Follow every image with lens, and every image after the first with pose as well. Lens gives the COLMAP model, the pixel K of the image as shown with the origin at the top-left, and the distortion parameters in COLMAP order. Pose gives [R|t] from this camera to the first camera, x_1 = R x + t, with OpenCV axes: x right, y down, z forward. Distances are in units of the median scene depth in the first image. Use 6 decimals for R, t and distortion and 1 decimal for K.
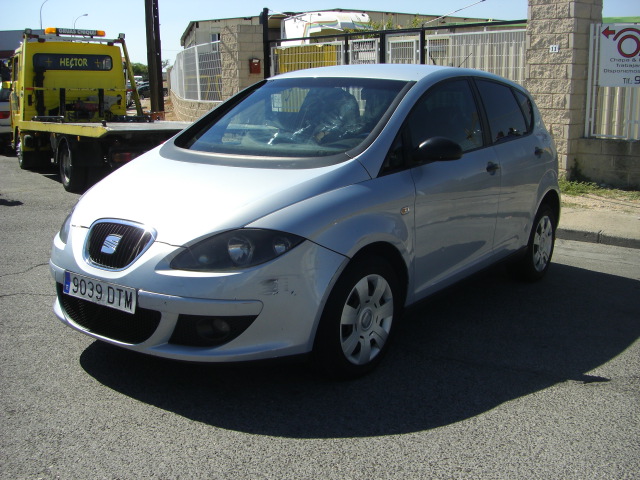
lens RADIAL K [[718.9, 0, 319.7], [0, 718.9, 242.5], [0, 0, 1]] dist [-0.136769, 0.000000]
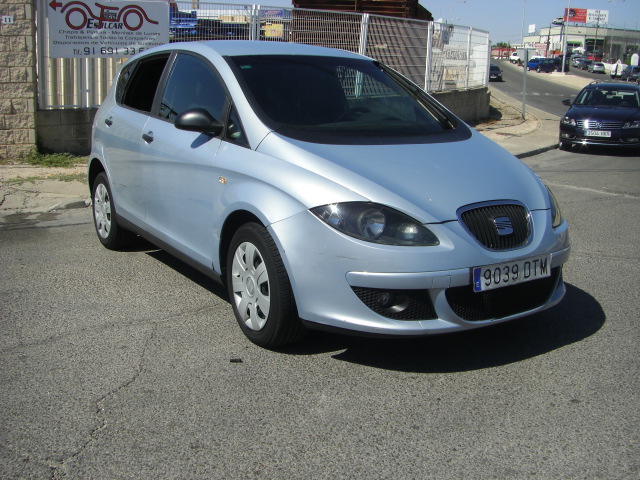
lens RADIAL K [[718.9, 0, 319.0], [0, 718.9, 245.5], [0, 0, 1]] dist [-0.136769, 0.000000]
pose [[0.343059, -0.223655, 0.912299, -0.988532], [0.176718, 0.969264, 0.171167, -0.142766], [-0.922541, 0.102499, 0.372039, 0.649054]]
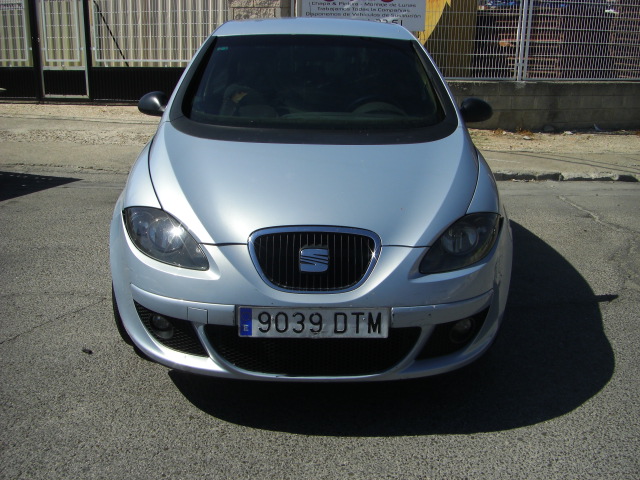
lens RADIAL K [[718.9, 0, 317.9], [0, 718.9, 239.1], [0, 0, 1]] dist [-0.136769, 0.000000]
pose [[0.795457, -0.165091, 0.583089, -0.559495], [0.116345, 0.985882, 0.120416, -0.085864], [-0.594737, -0.027946, 0.803435, 0.272181]]
